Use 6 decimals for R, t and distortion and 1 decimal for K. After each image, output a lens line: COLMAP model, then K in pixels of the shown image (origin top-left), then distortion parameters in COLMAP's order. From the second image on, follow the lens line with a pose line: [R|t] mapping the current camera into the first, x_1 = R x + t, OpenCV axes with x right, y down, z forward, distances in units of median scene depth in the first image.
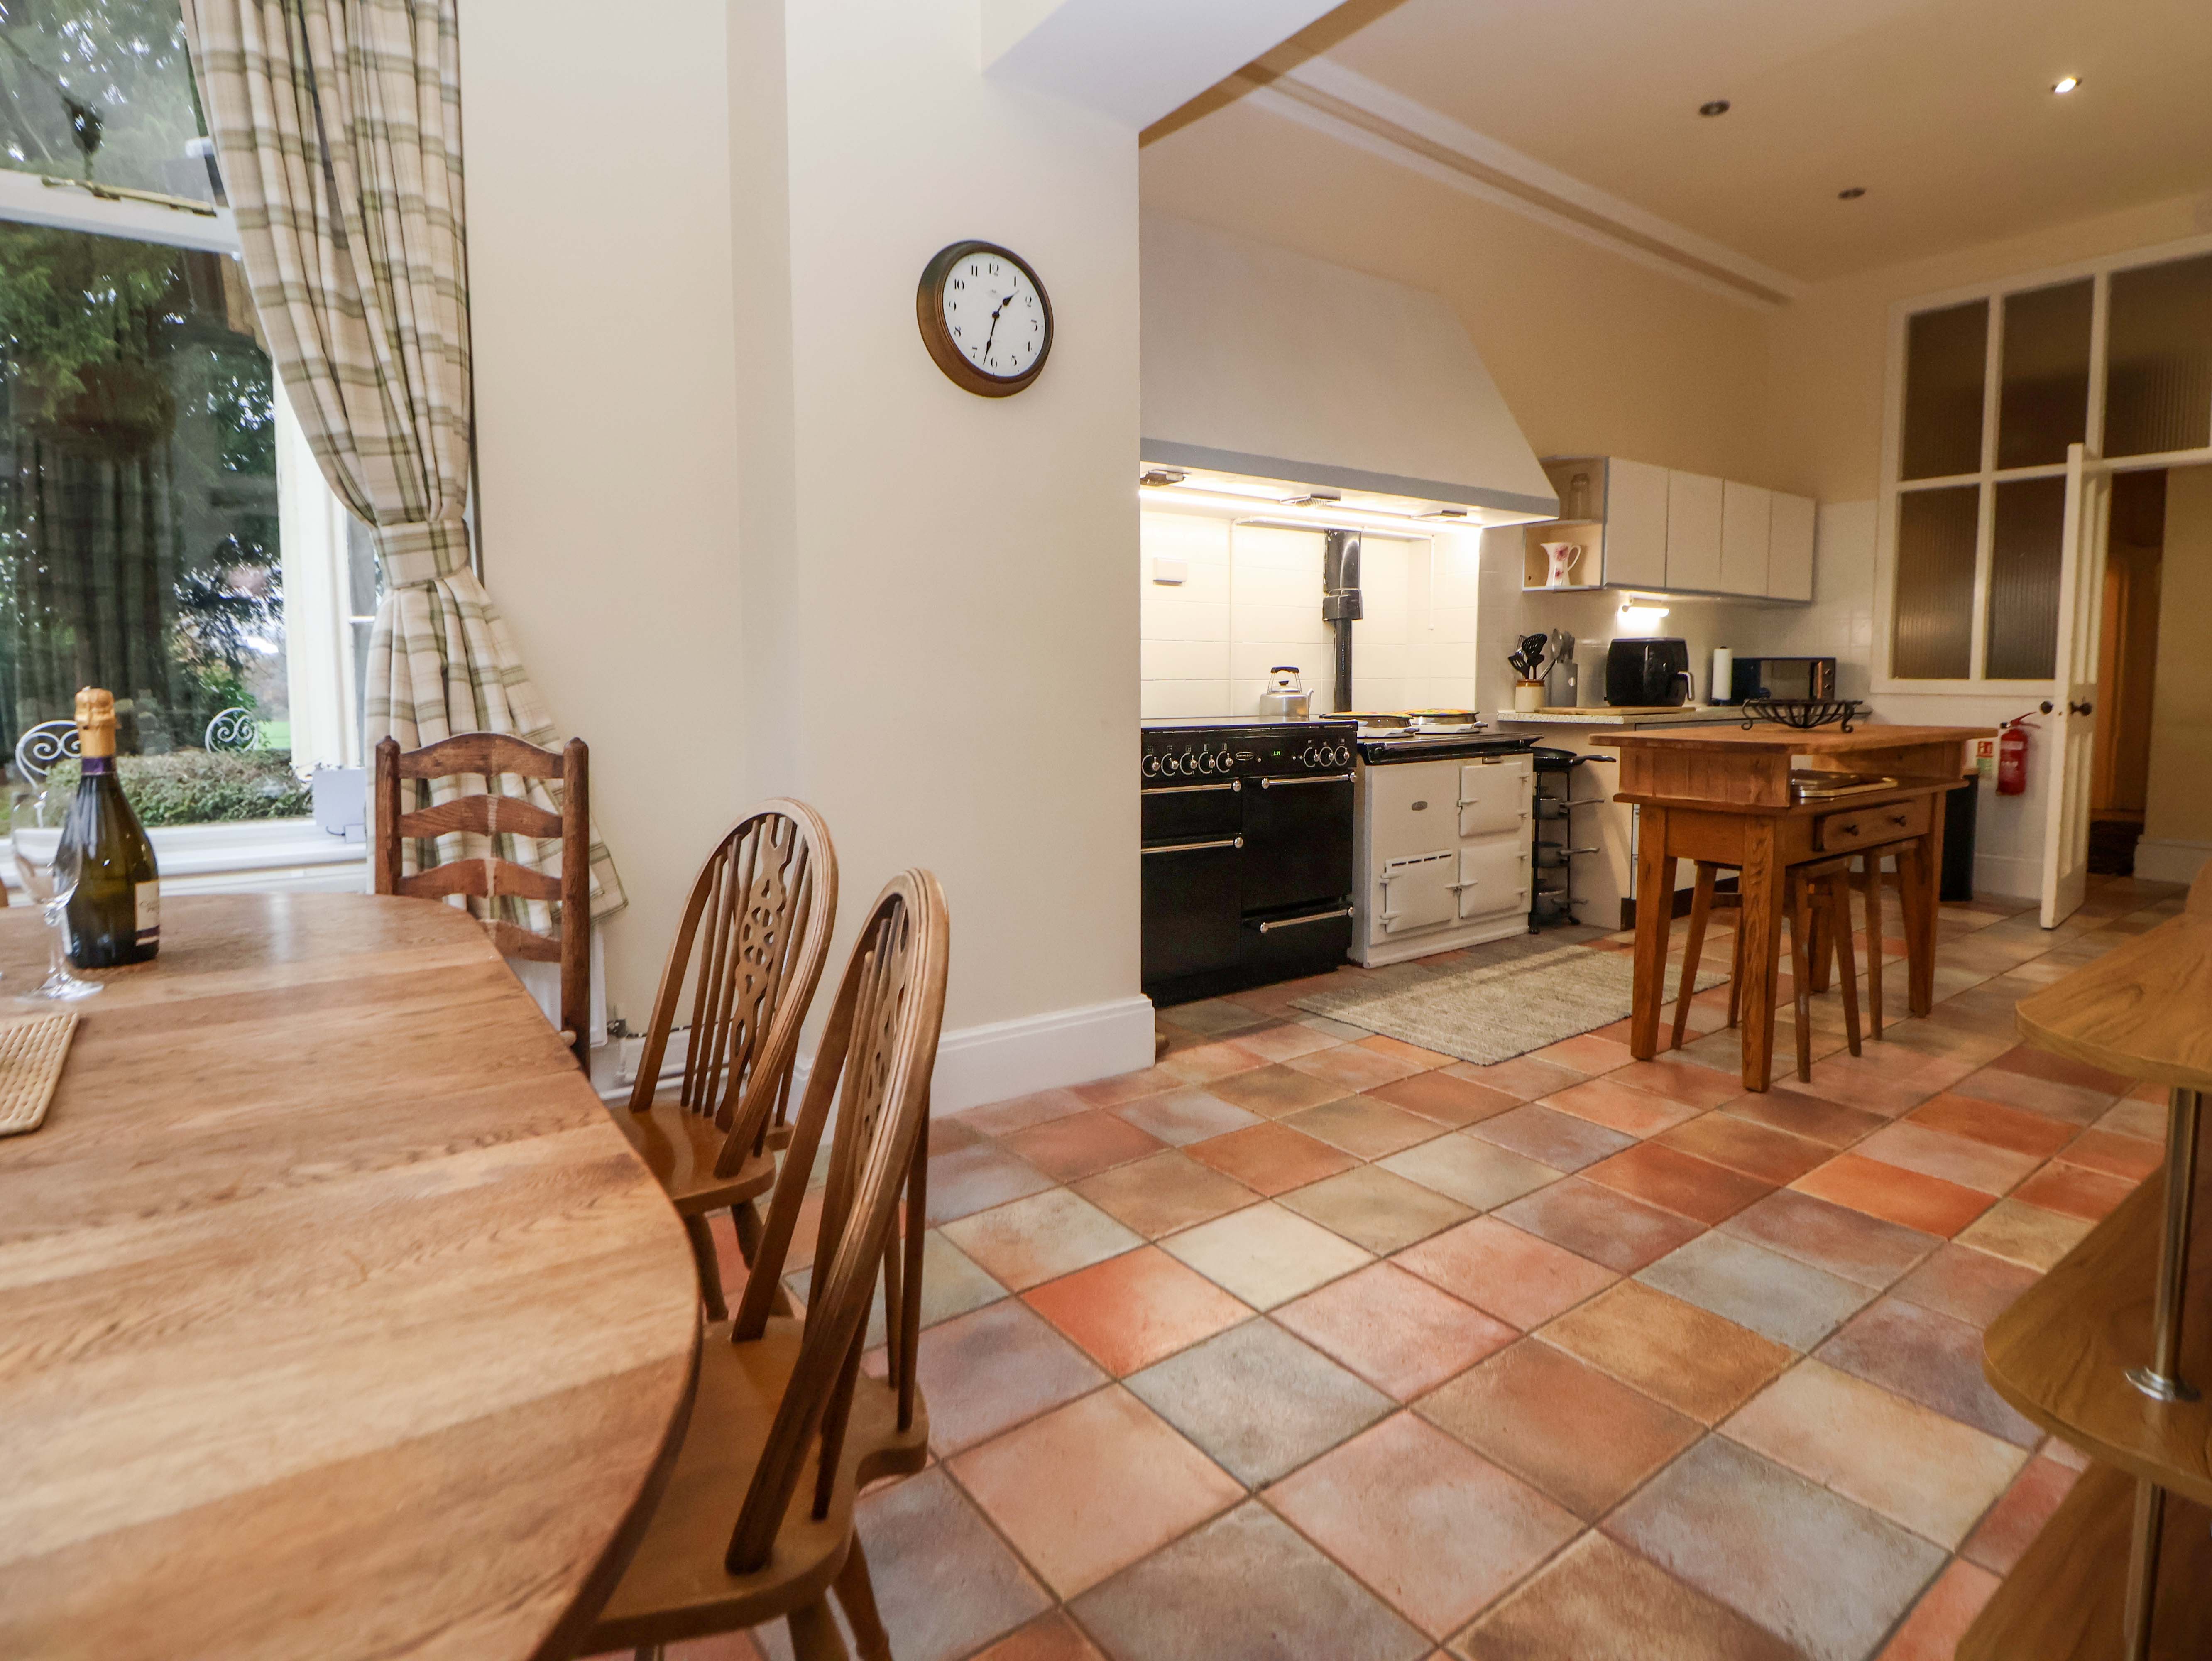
lens RADIAL K [[1176.8, 0, 1120.2], [0, 1176.8, 767.4], [0, 0, 1]] dist [-0.002816, -0.010502]
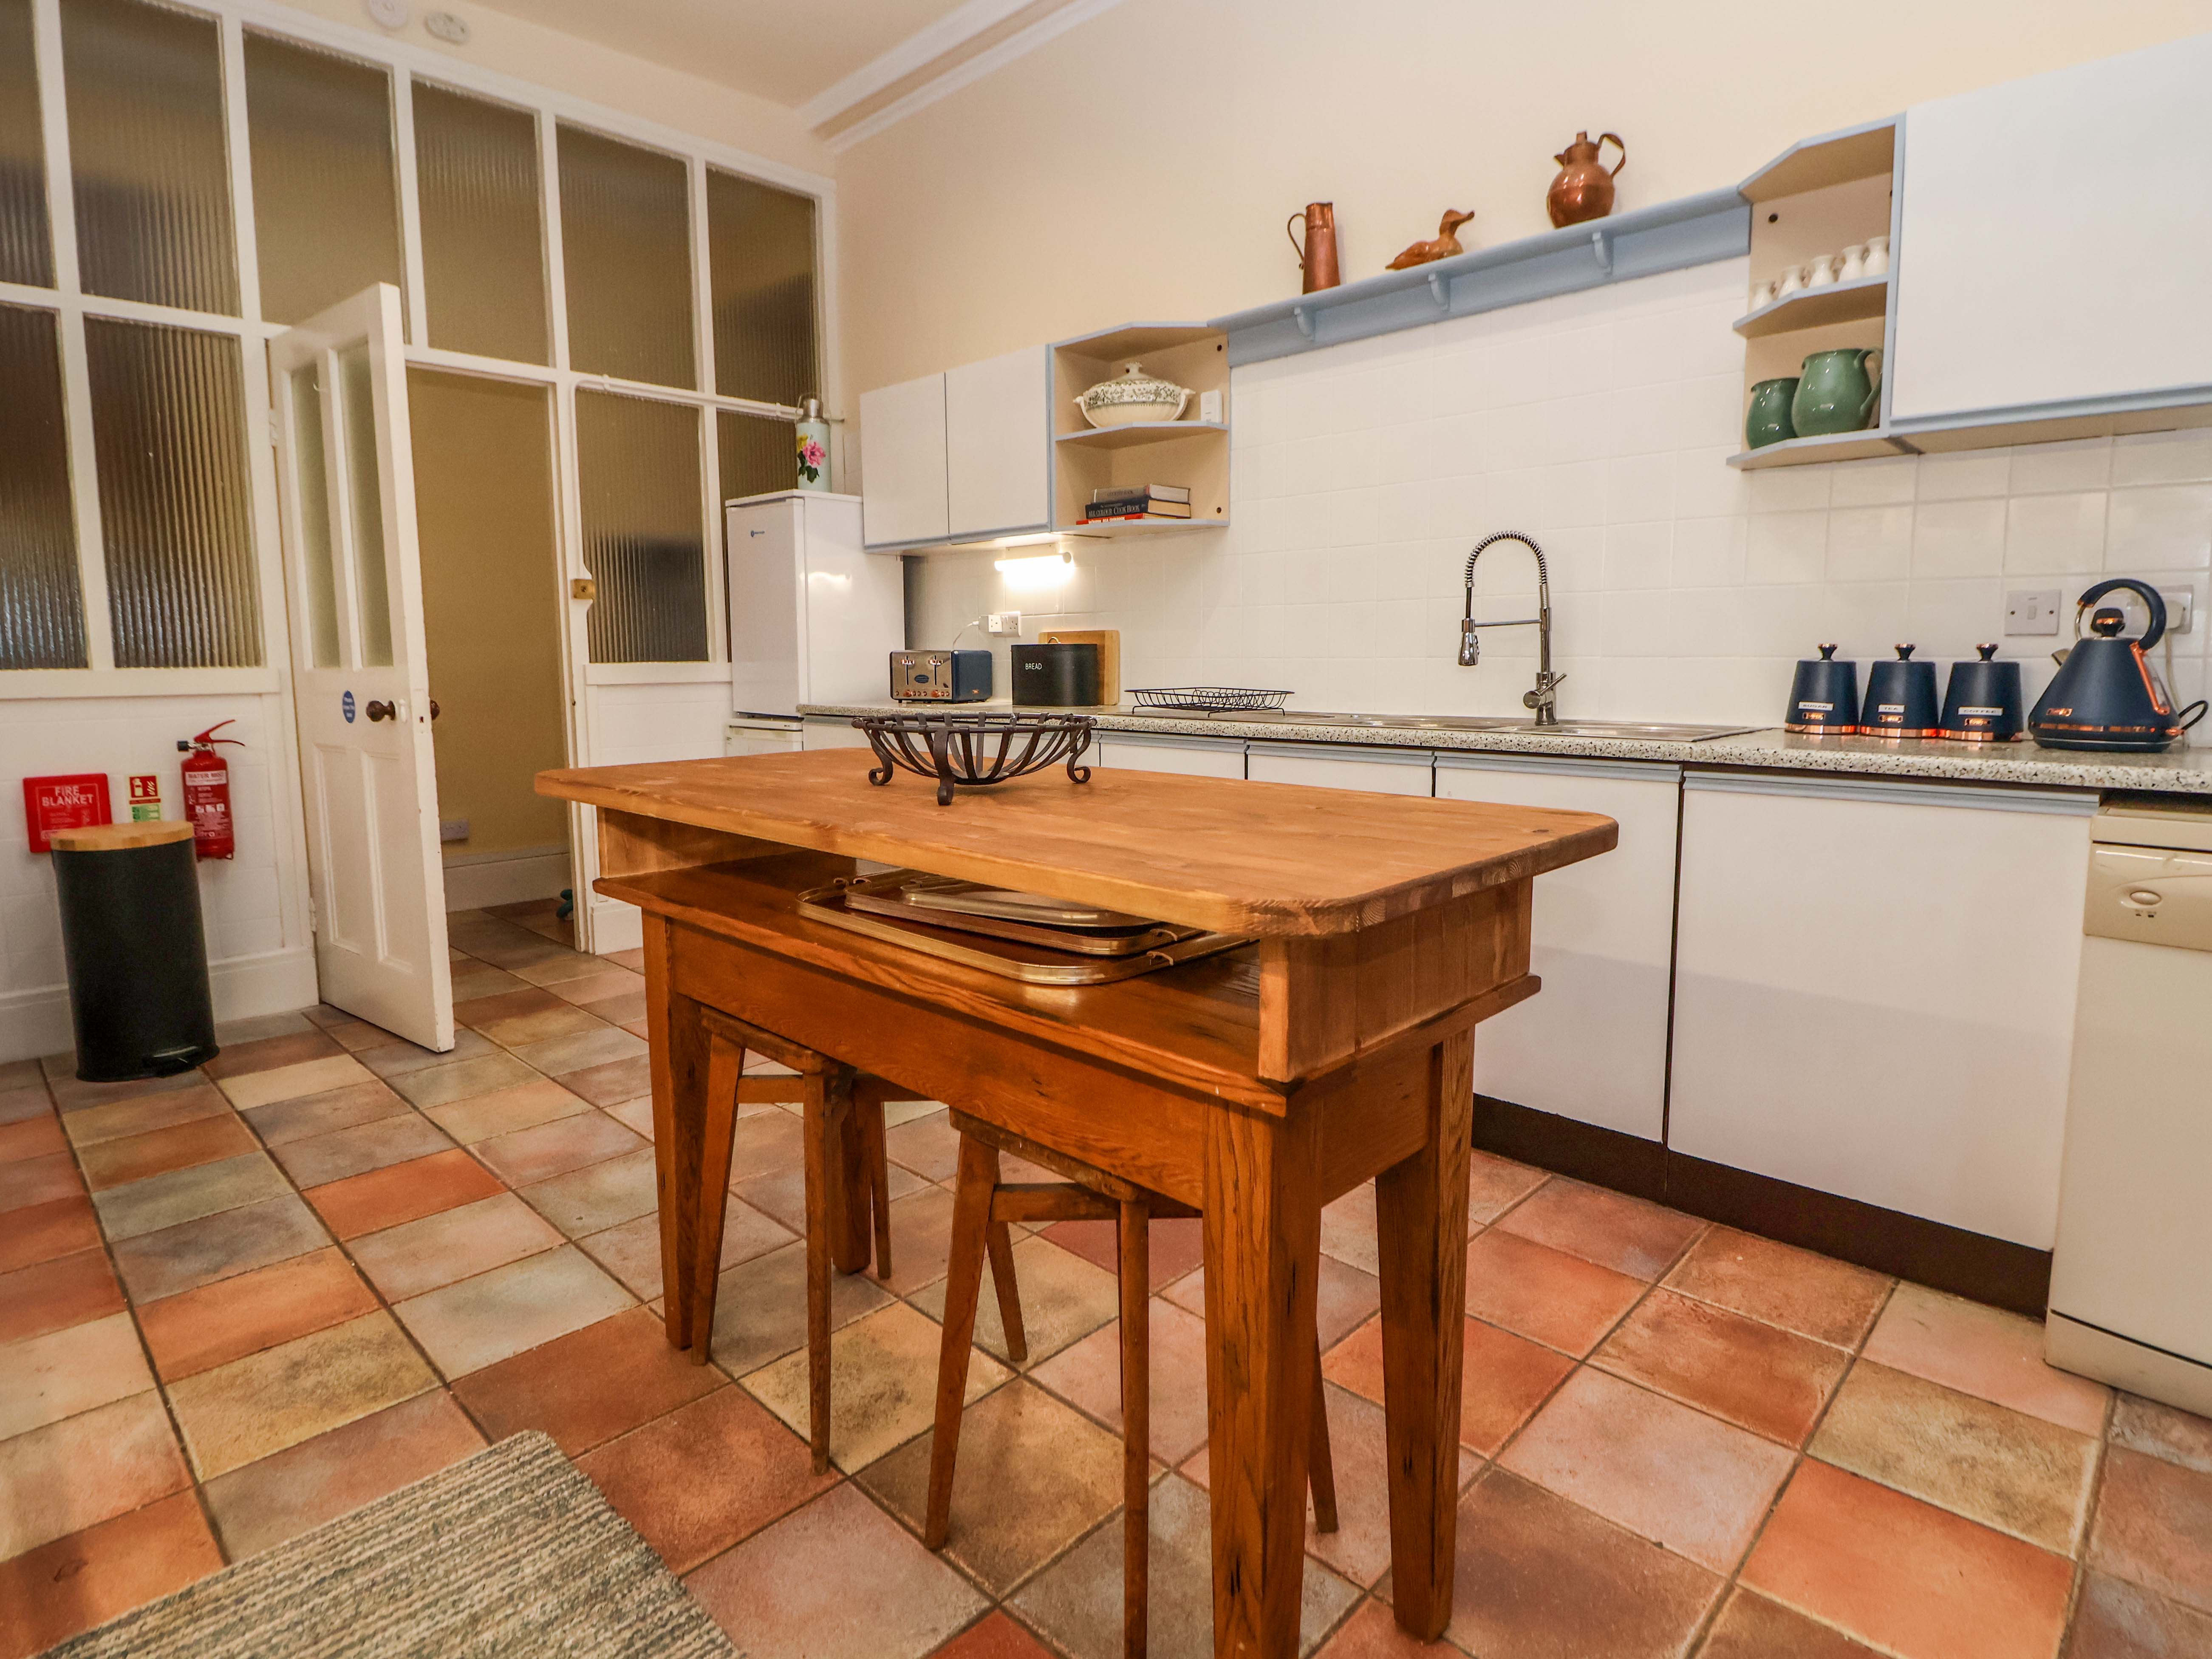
lens RADIAL K [[1176.8, 0, 1137.9], [0, 1176.8, 791.6], [0, 0, 1]] dist [-0.002816, -0.010502]
pose [[-0.167175, -0.115598, 0.979127, 0.112690], [0.081655, 0.988067, 0.130596, -0.061359], [-0.982540, 0.101783, -0.155741, 0.749901]]
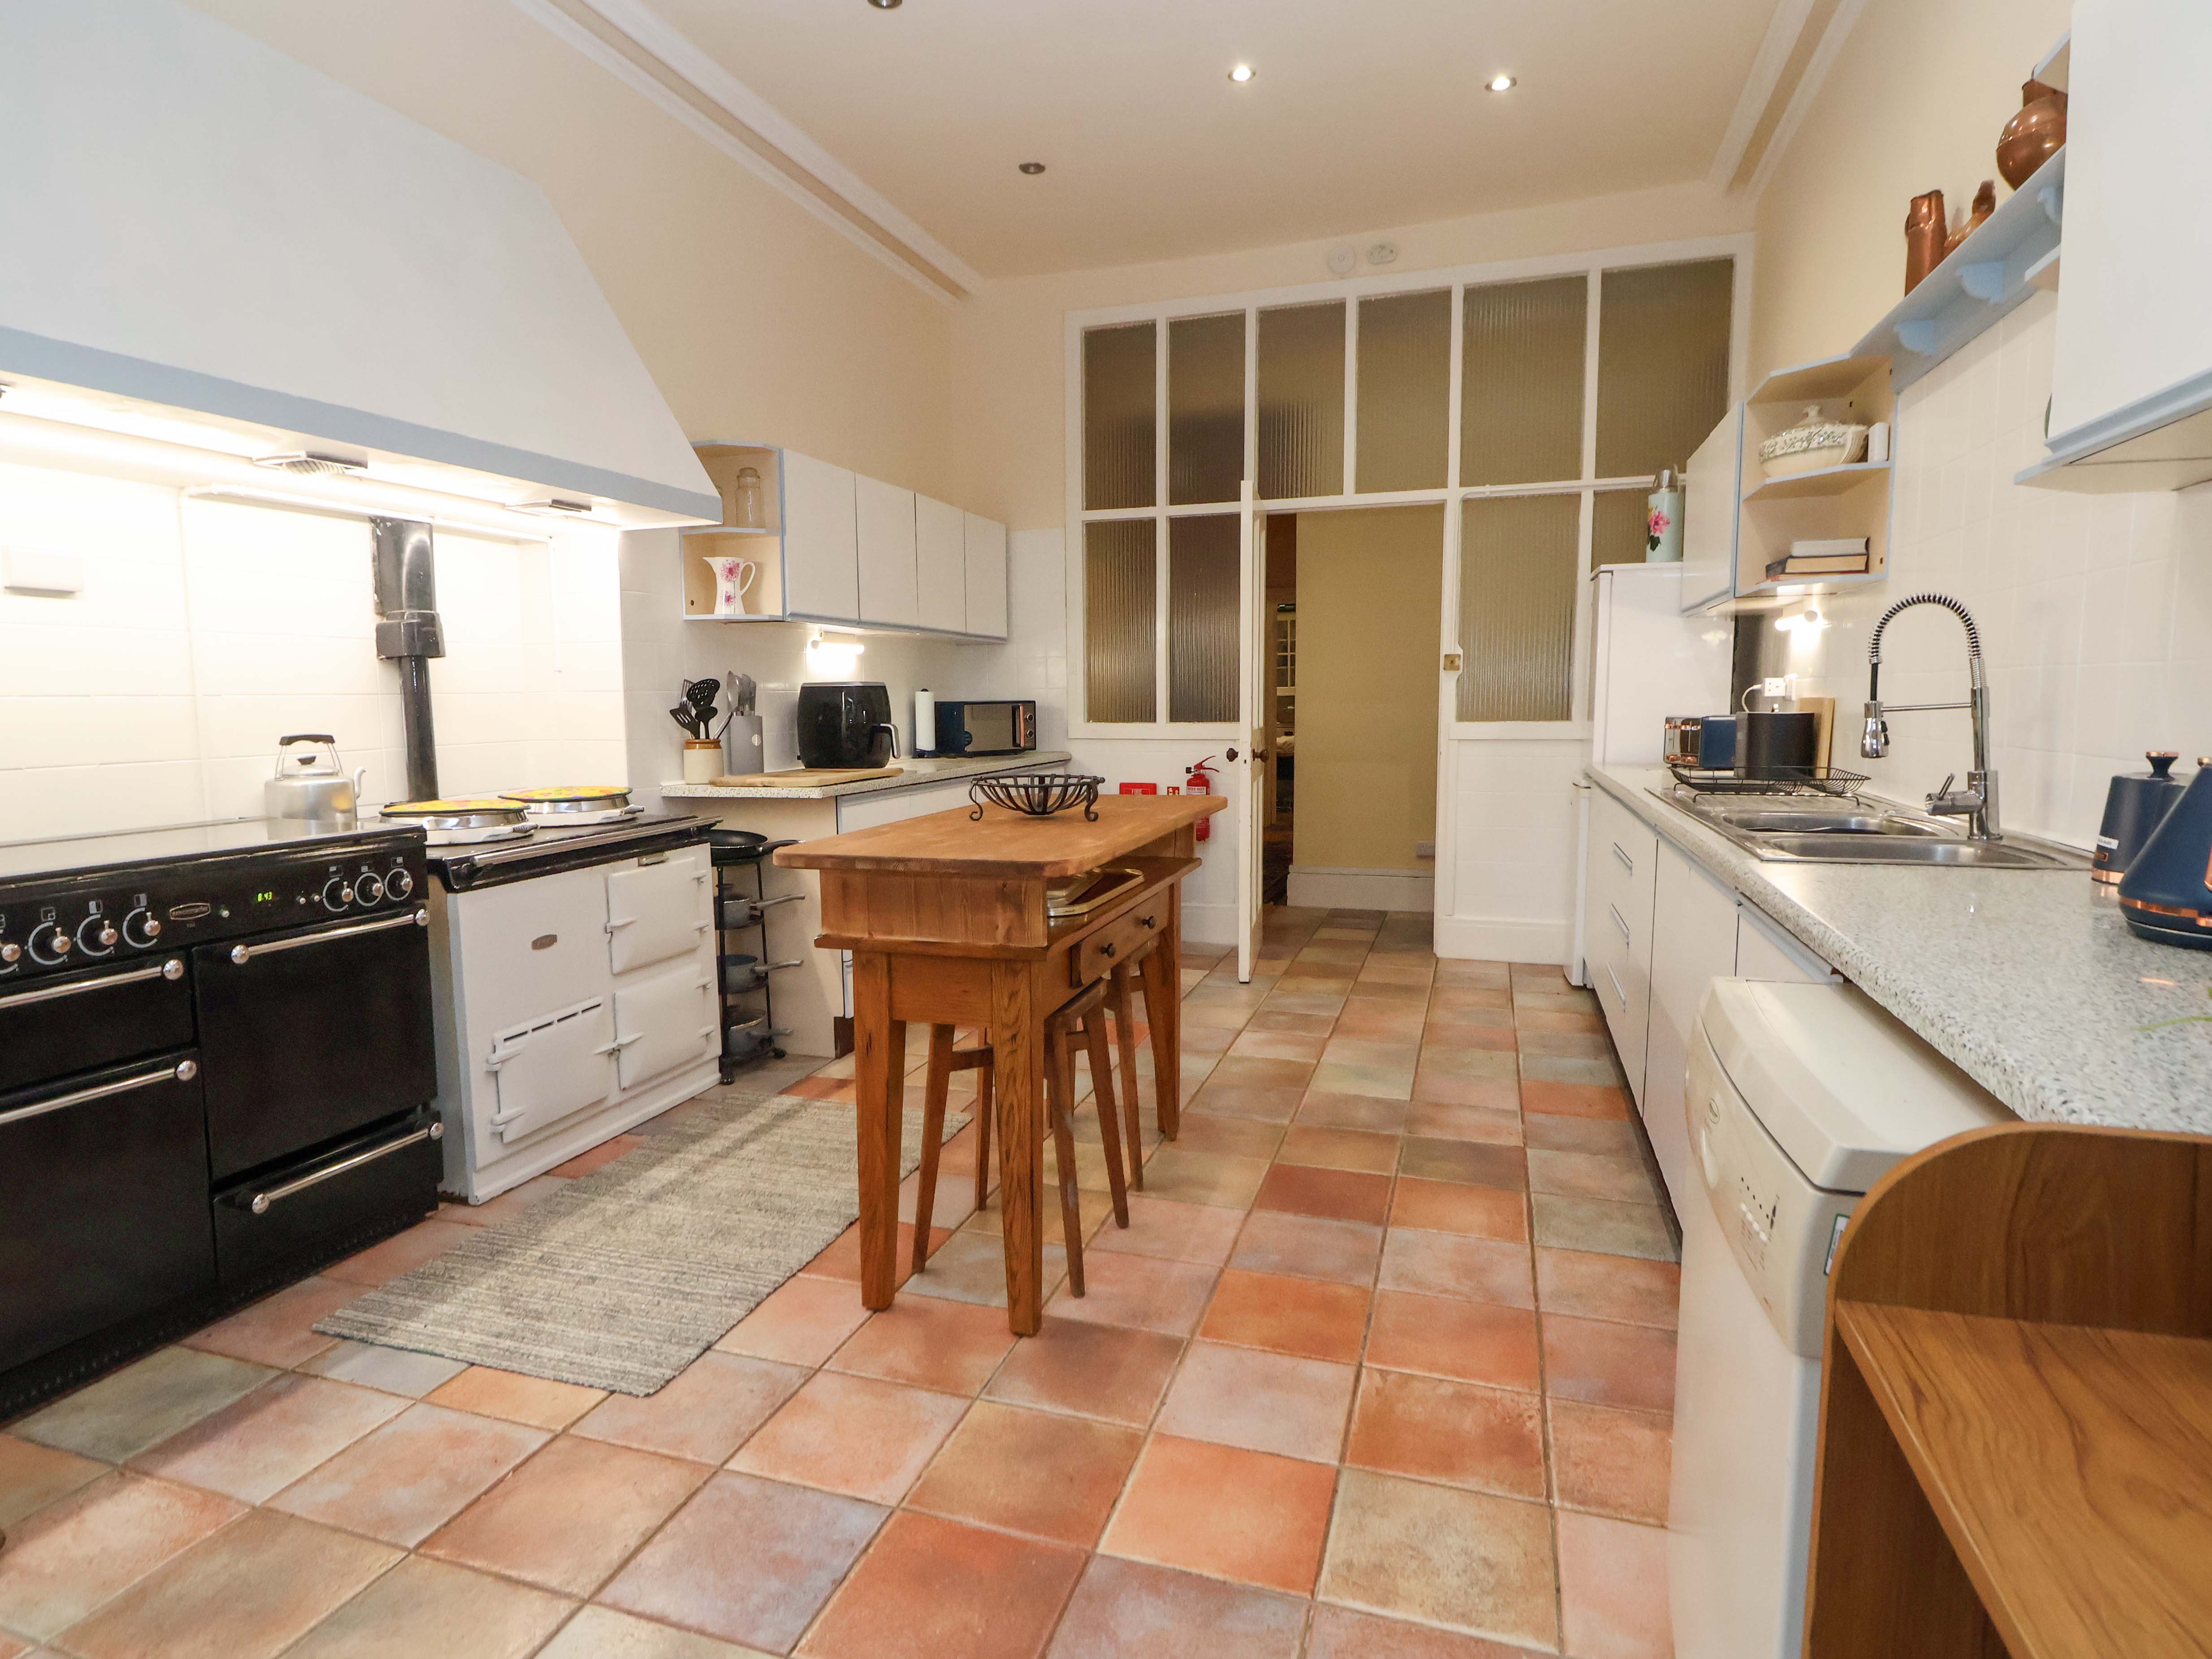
lens RADIAL K [[1249.6, 0, 1068.1], [0, 1249.6, 848.4], [0, 0, 1]] dist [0.003106, -0.004551]
pose [[0.826376, -0.076587, 0.557887, 0.102012], [0.053595, 0.996908, 0.057467, -0.042998], [-0.560563, -0.017590, 0.827925, 0.231145]]
